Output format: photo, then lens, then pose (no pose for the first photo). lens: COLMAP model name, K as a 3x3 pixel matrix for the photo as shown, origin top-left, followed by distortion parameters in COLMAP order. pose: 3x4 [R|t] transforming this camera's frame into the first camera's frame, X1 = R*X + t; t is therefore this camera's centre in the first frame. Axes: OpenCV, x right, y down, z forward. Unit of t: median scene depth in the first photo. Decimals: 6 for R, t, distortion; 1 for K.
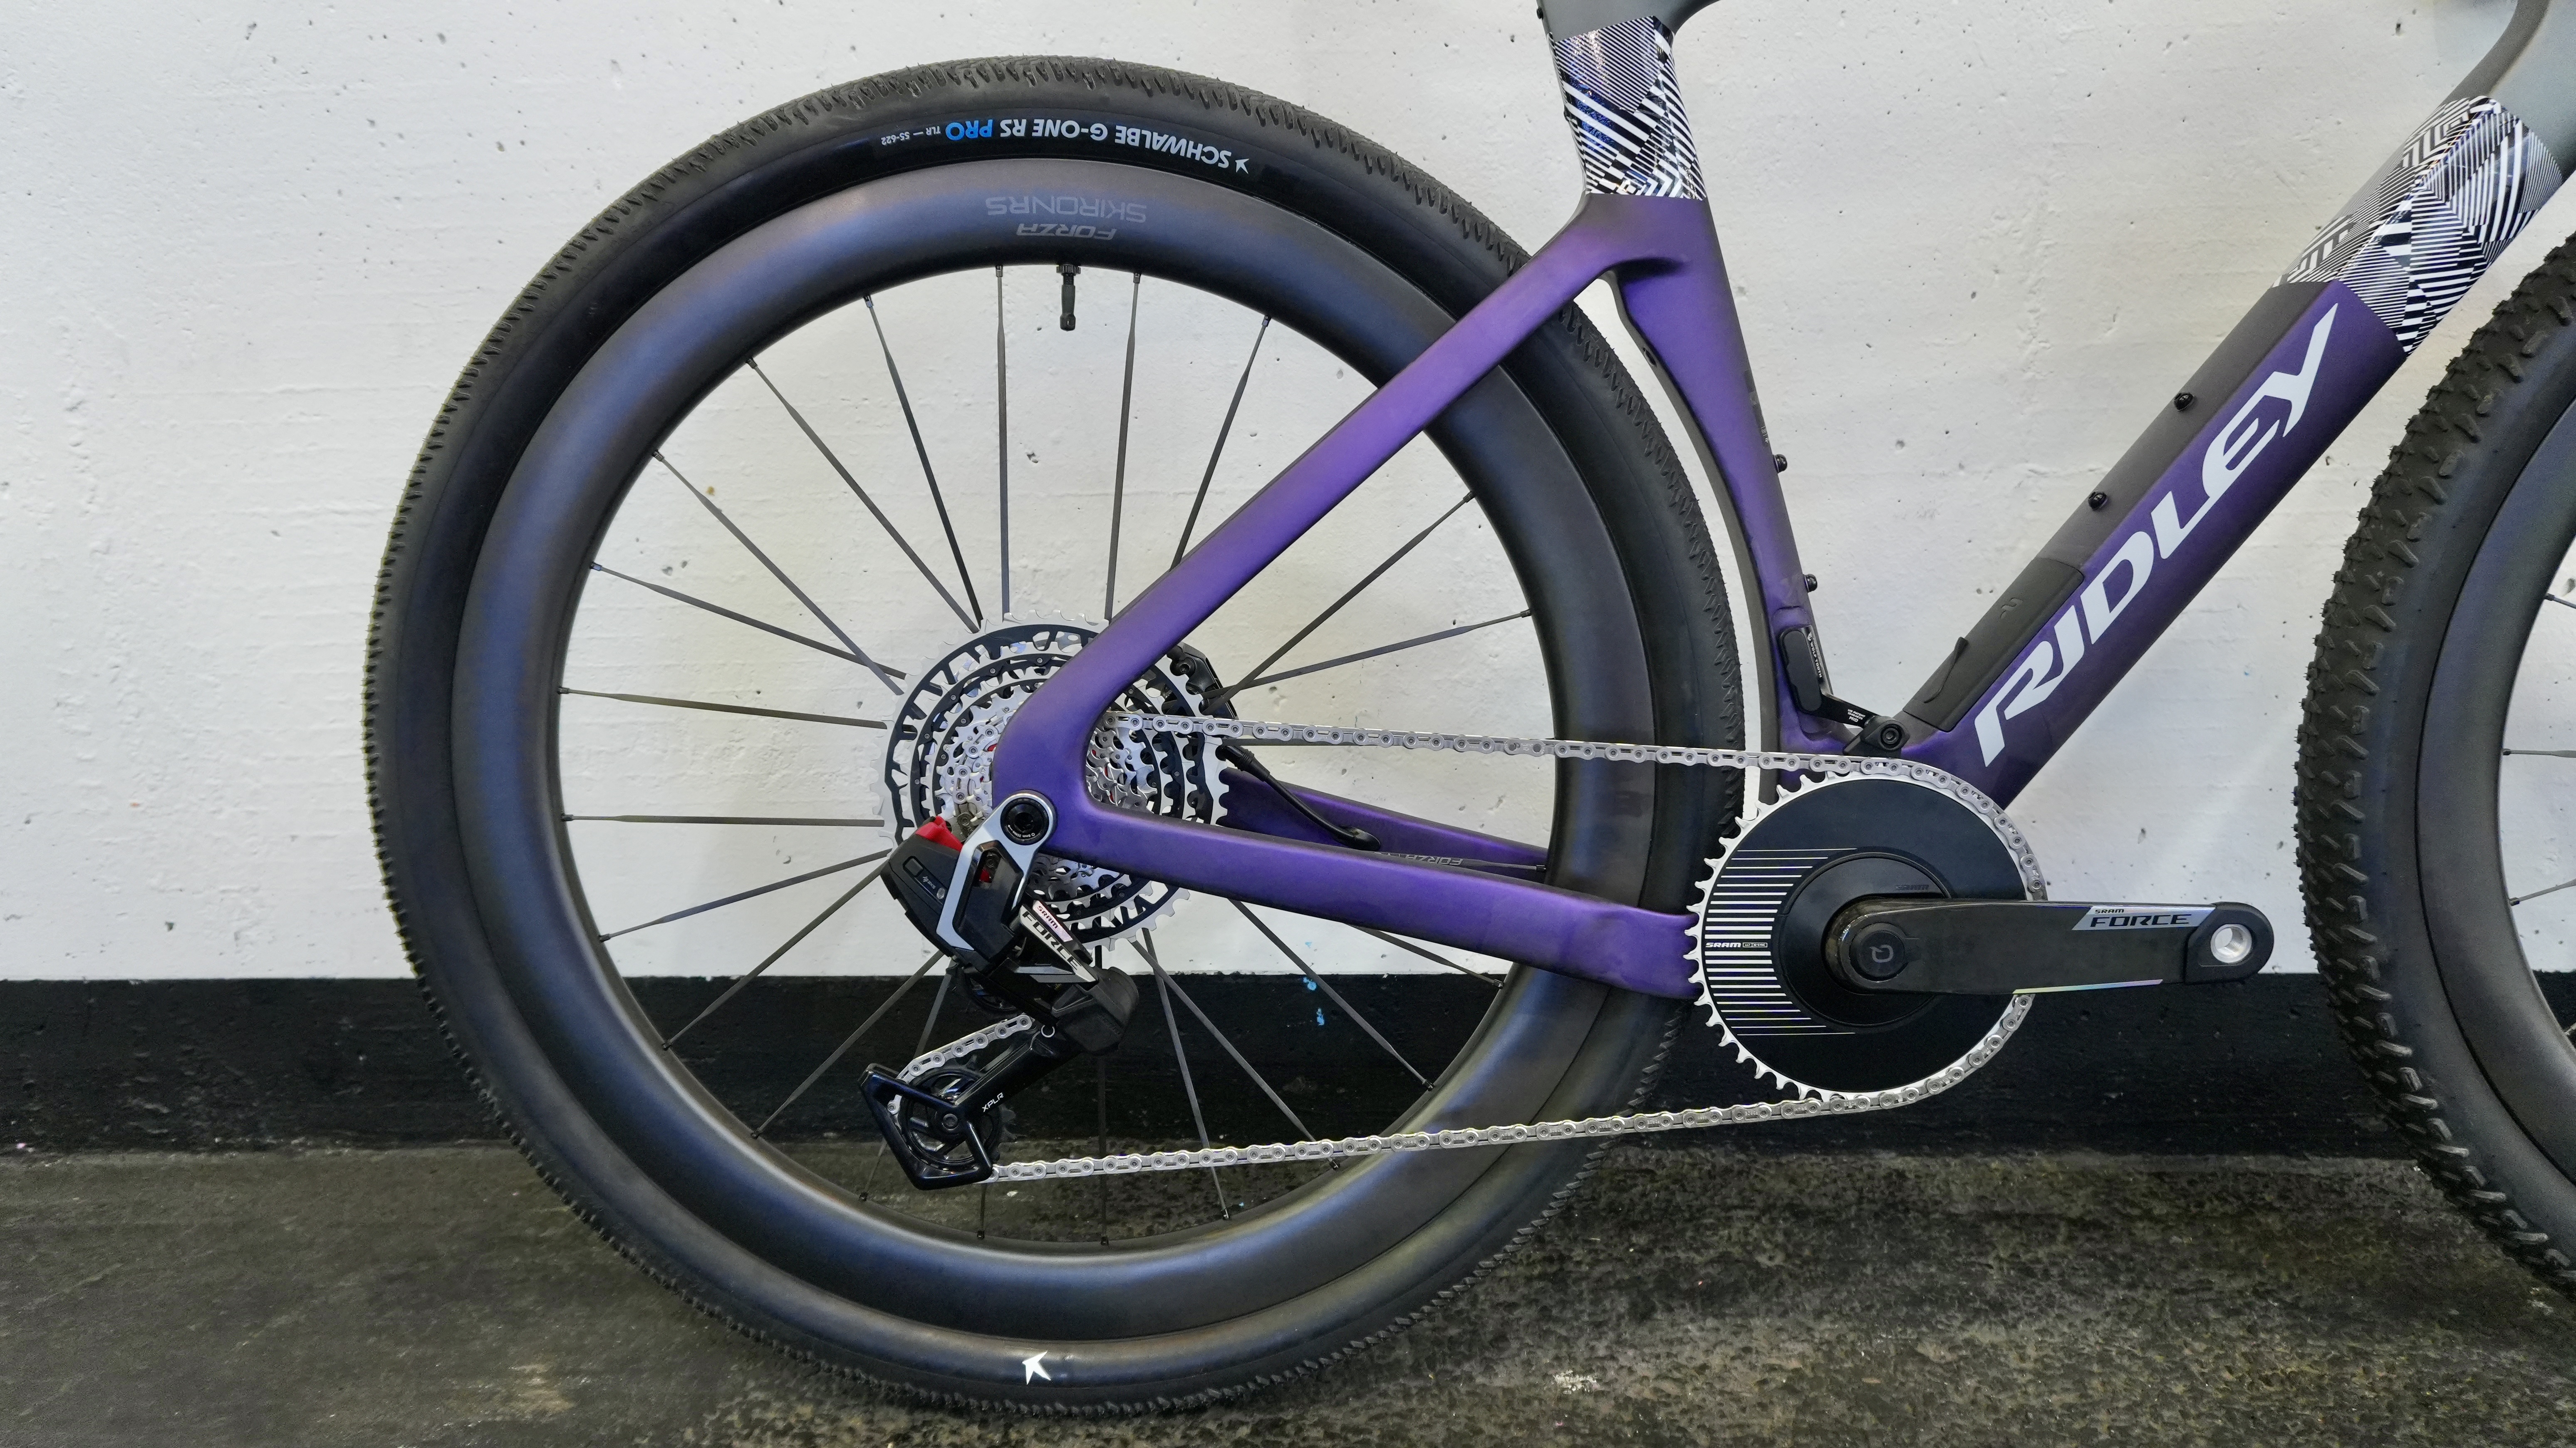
lens RADIAL K [[1716.4, 0, 1300.8], [0, 1716.4, 728.6], [0, 0, 1]] dist [0.009194, -0.001539]
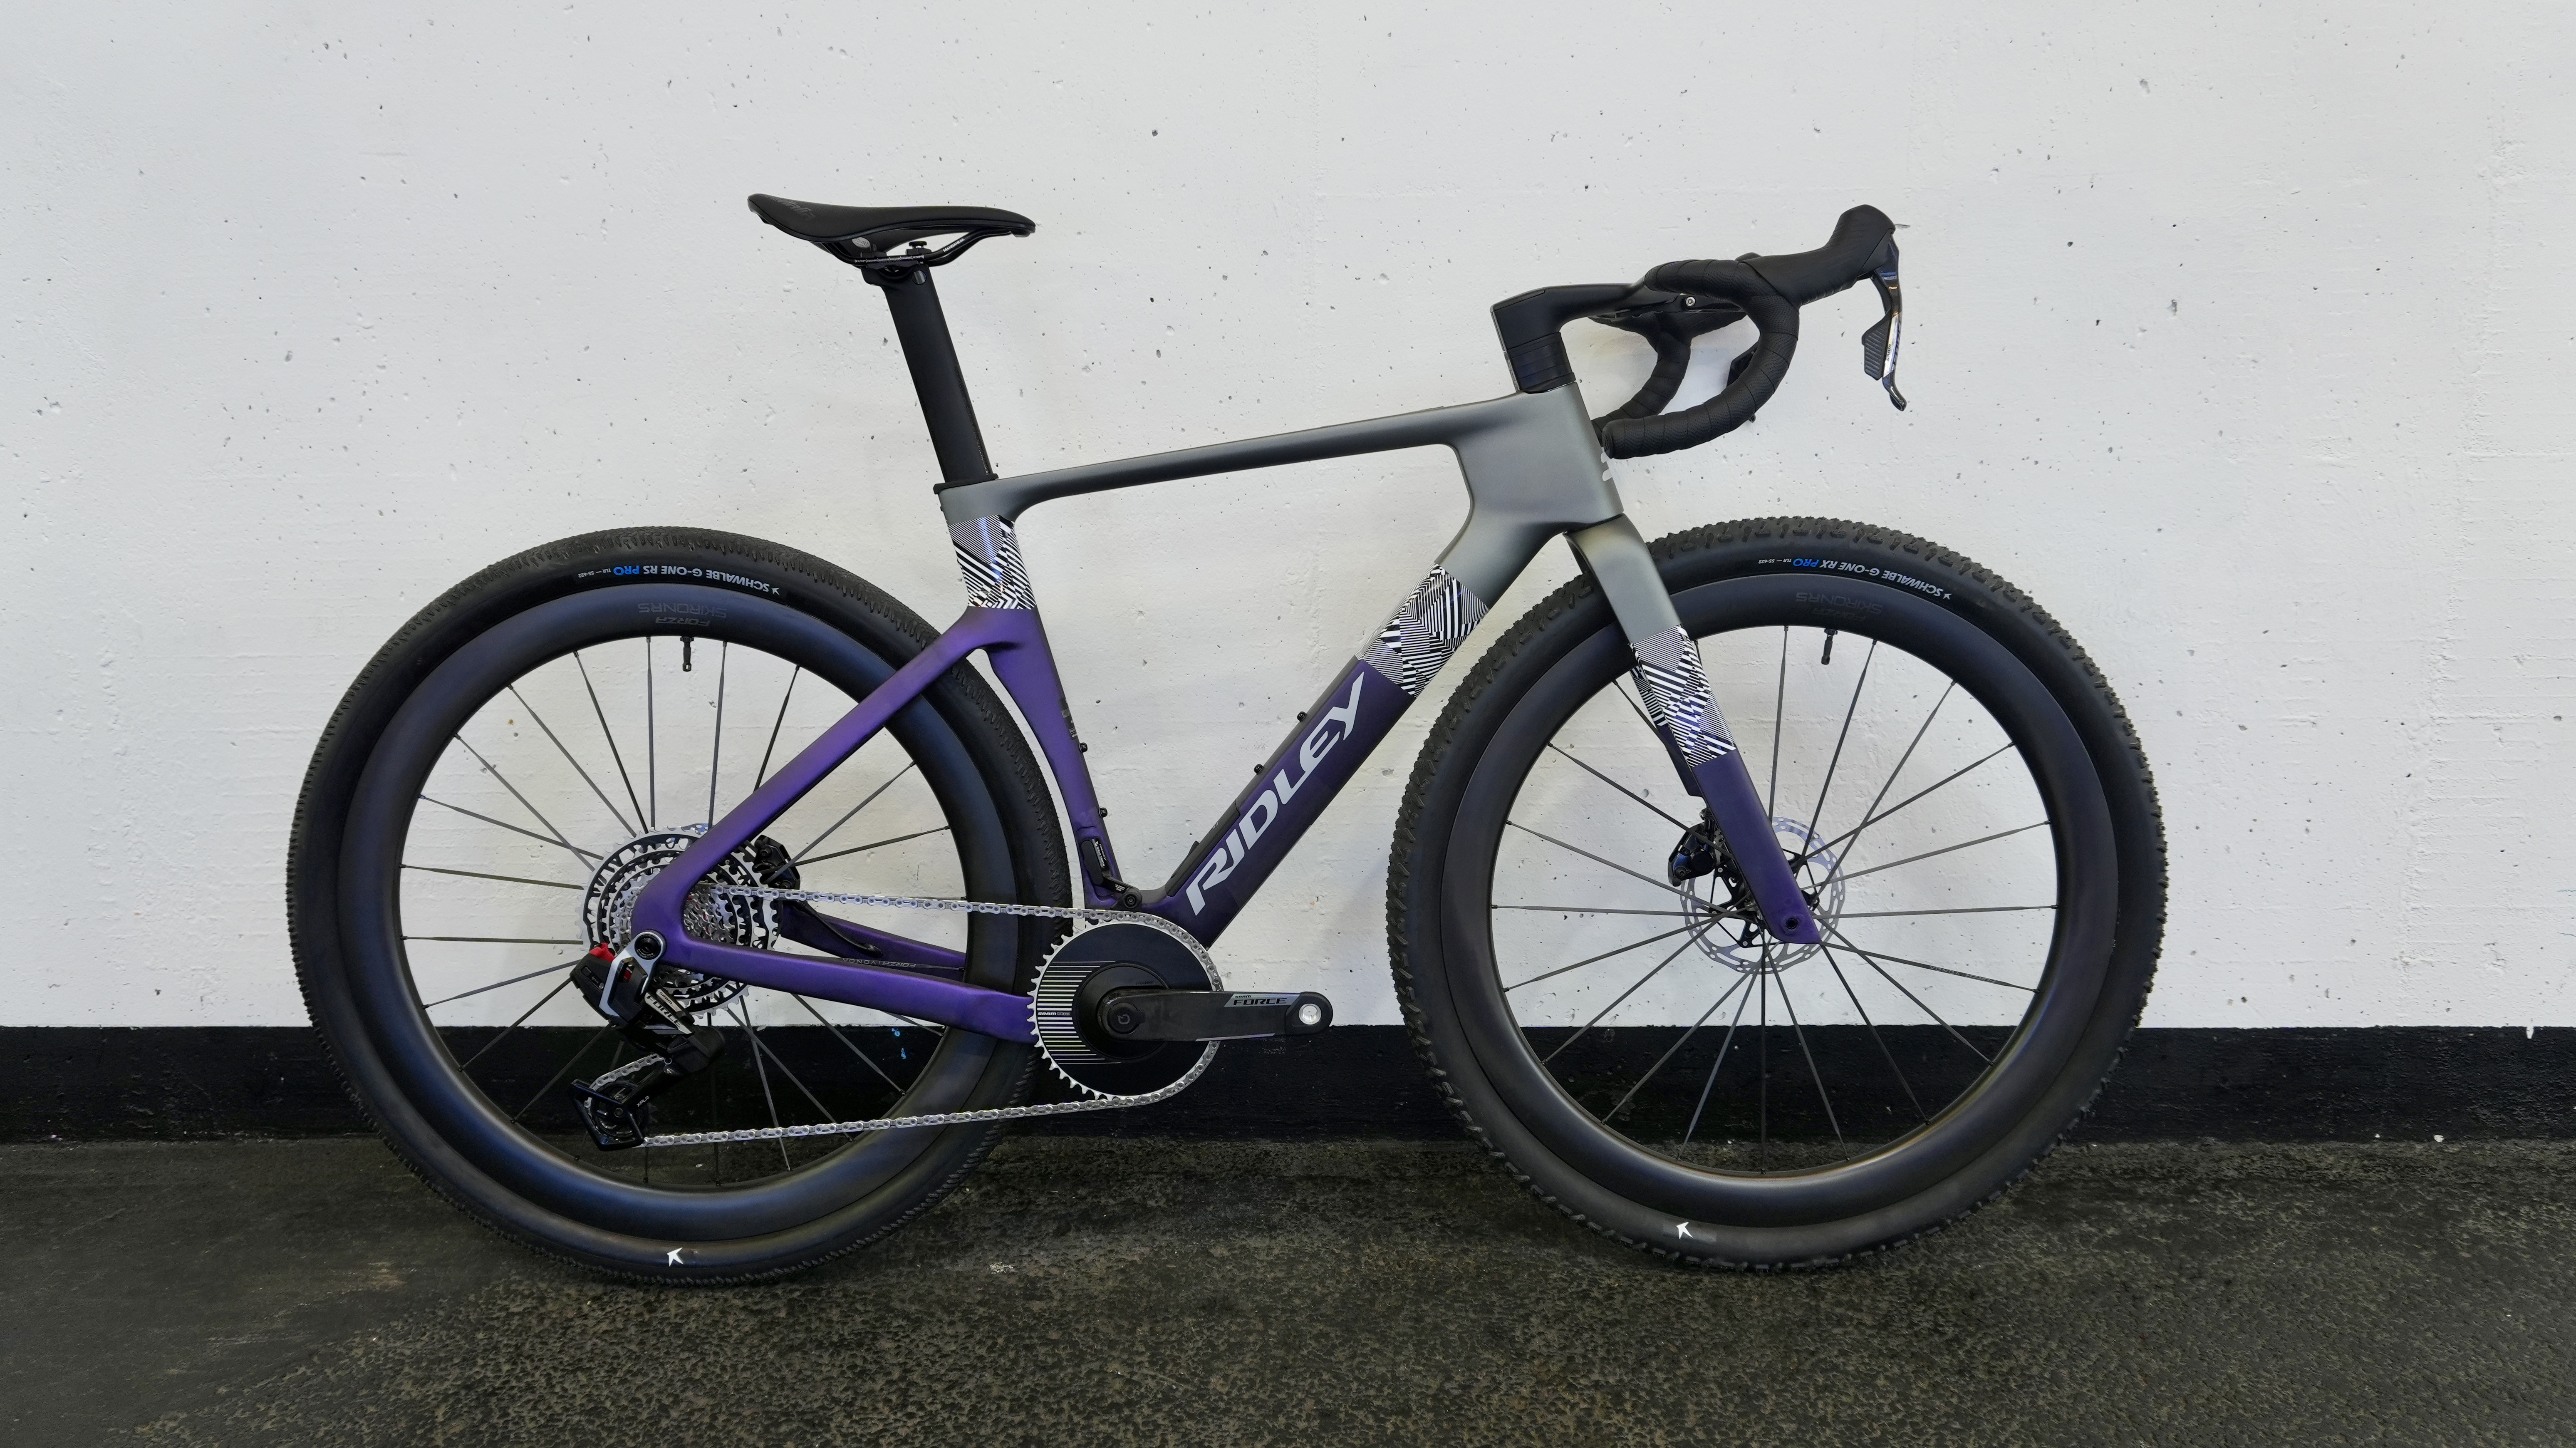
lens RADIAL K [[1716.4, 0, 1295.9], [0, 1716.4, 726.4], [0, 0, 1]] dist [0.009194, -0.001539]
pose [[0.999593, 0.007867, 0.027404, 0.445128], [-0.007268, 0.999734, -0.021901, -0.135999], [-0.027569, 0.021693, 0.999385, -0.804756]]
